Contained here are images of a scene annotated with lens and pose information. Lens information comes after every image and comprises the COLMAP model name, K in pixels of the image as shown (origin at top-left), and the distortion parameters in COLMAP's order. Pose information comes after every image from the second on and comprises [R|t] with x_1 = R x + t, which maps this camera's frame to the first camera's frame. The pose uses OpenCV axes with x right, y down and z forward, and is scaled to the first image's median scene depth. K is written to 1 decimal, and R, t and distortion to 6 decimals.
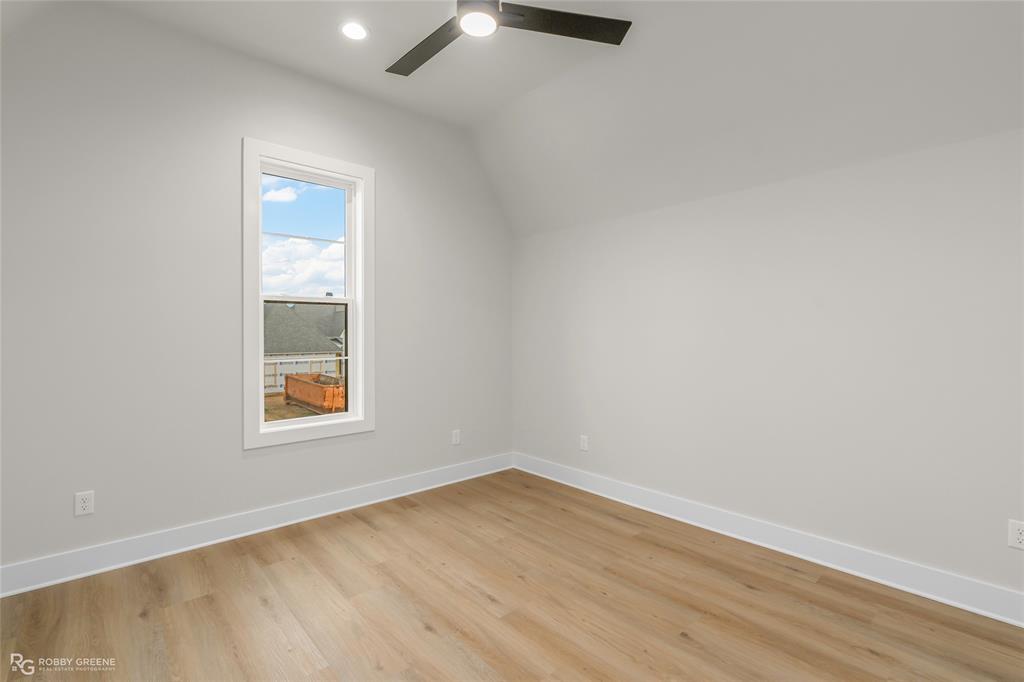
lens RADIAL K [[469.7, 0, 508.1], [0, 469.7, 333.3], [0, 0, 1]] dist [-0.000875, 0.000210]
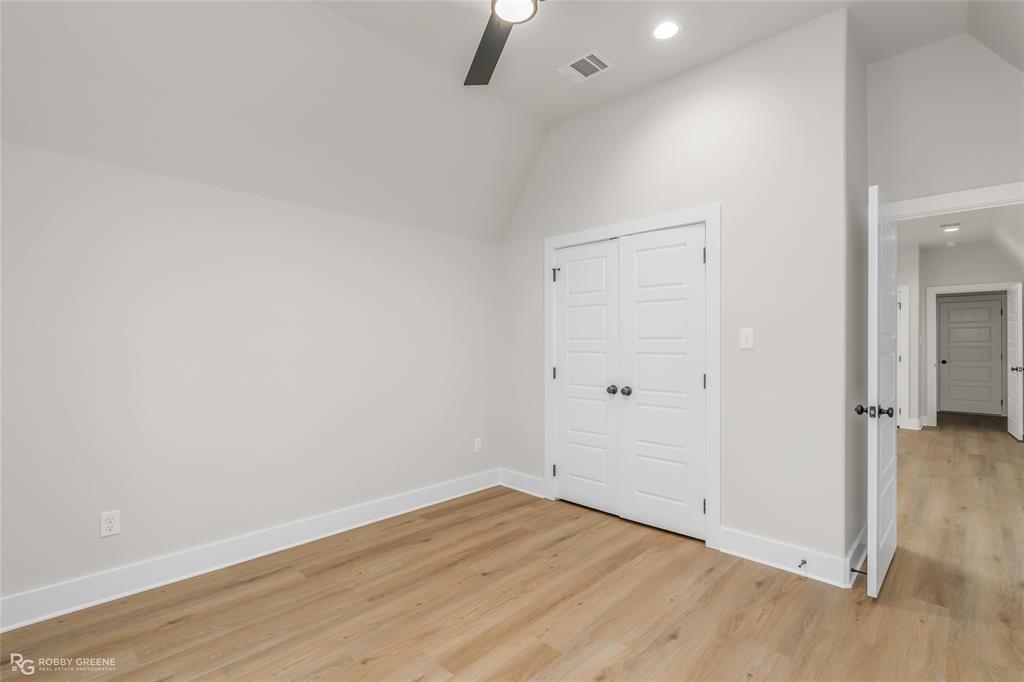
lens RADIAL K [[469.7, 0, 508.1], [0, 469.7, 346.8], [0, 0, 1]] dist [-0.000875, 0.000210]
pose [[-0.065287, -0.005809, 0.997850, -0.768290], [-0.005307, 0.999971, 0.005474, -0.007285], [-0.997852, -0.004938, -0.065316, 0.826949]]
